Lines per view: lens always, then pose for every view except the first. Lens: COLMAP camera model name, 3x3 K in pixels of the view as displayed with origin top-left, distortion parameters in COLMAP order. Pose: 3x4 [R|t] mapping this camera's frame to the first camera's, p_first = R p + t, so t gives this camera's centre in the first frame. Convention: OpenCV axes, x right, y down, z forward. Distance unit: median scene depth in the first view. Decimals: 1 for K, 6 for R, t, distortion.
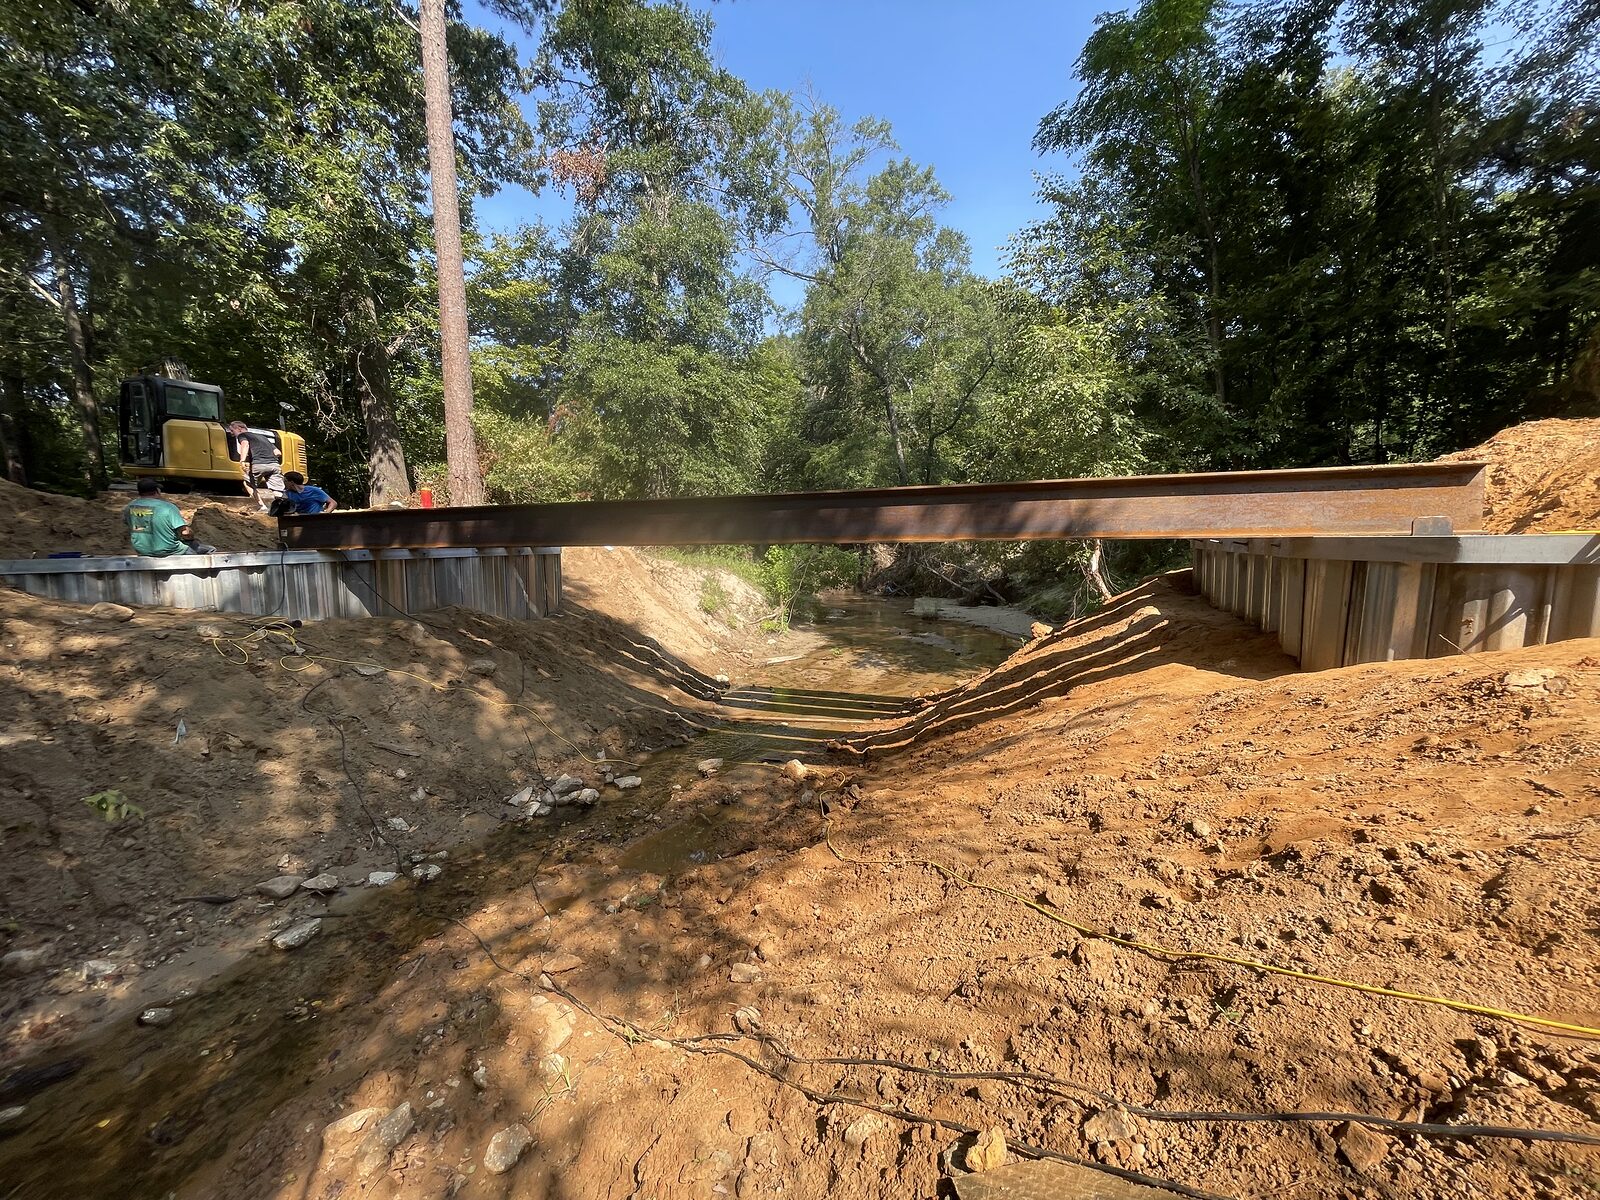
lens RADIAL K [[646.2, 0, 800.0], [0, 646.2, 600.0], [0, 0, 1]] dist [-0.008257, 0.002962]
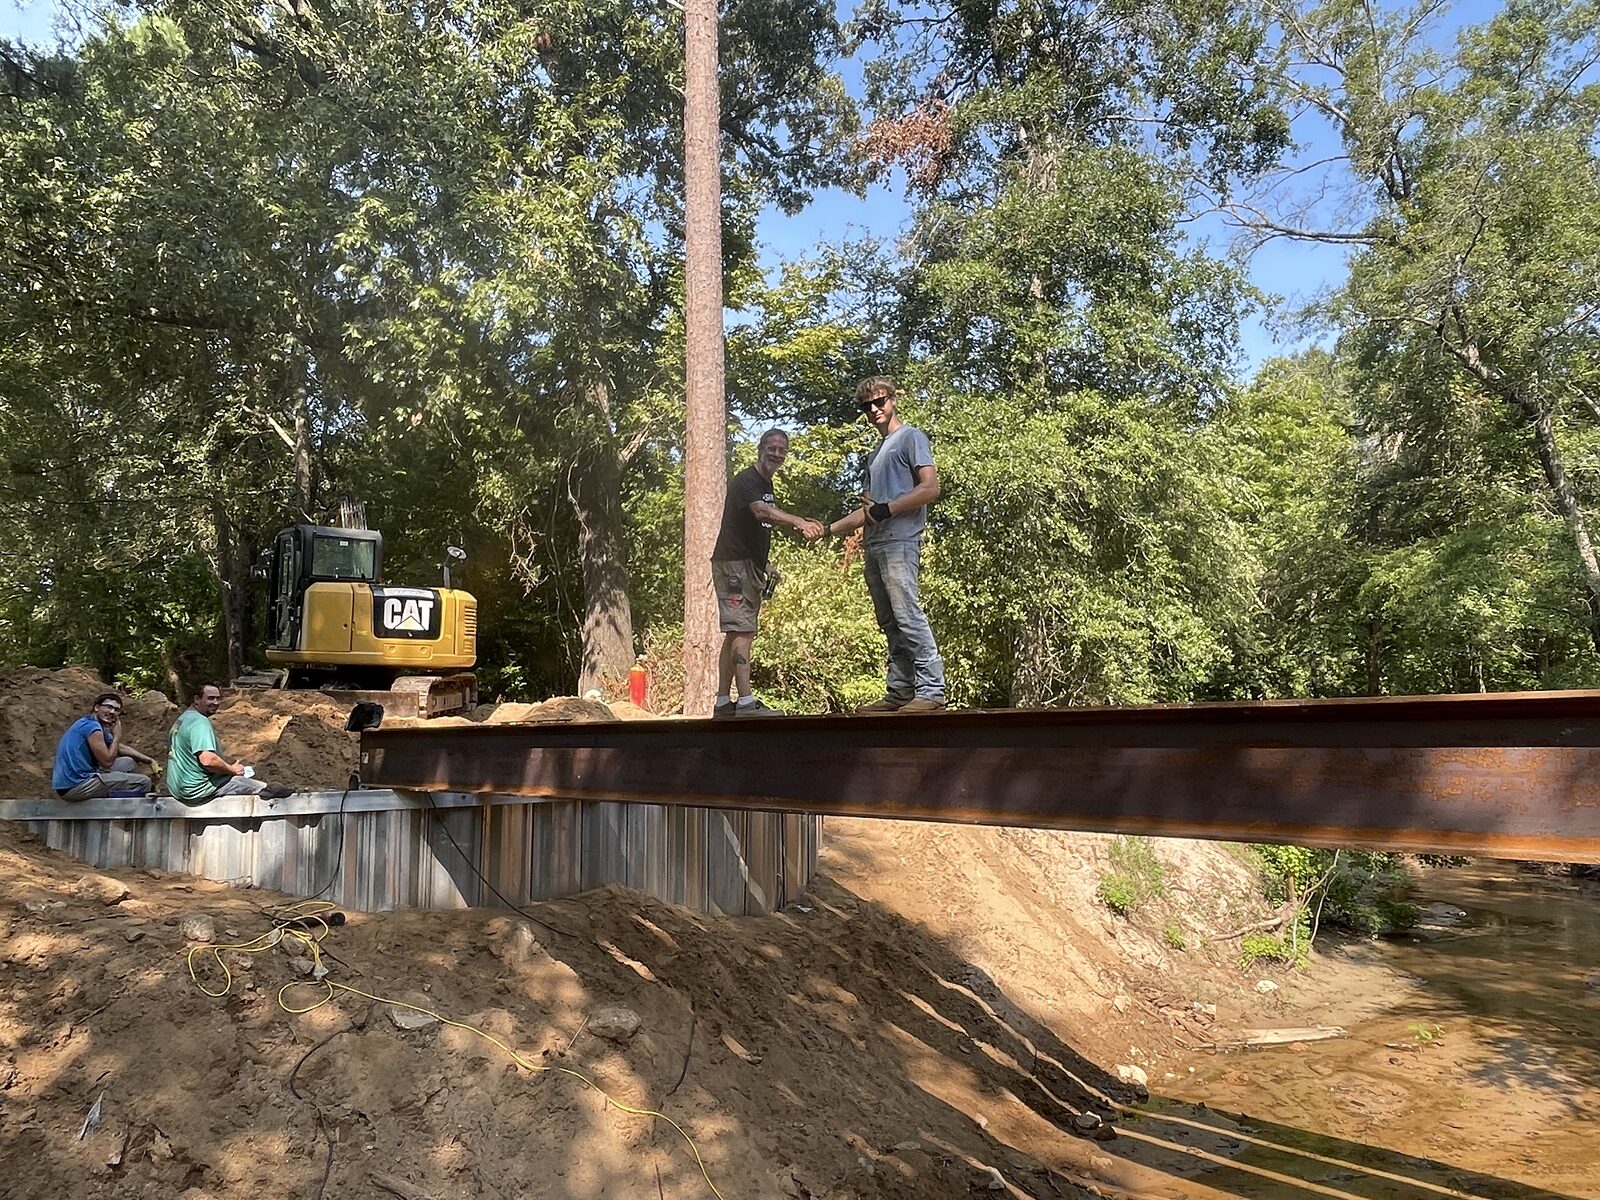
lens RADIAL K [[1148.5, 0, 800.0], [0, 1148.5, 600.0], [0, 0, 1]] dist [-0.004867, -0.003140]
pose [[0.893200, -0.046746, -0.447222, 0.034022], [-0.045384, 0.980131, -0.193091, -0.028384], [0.447363, 0.192766, 0.873331, 0.093294]]
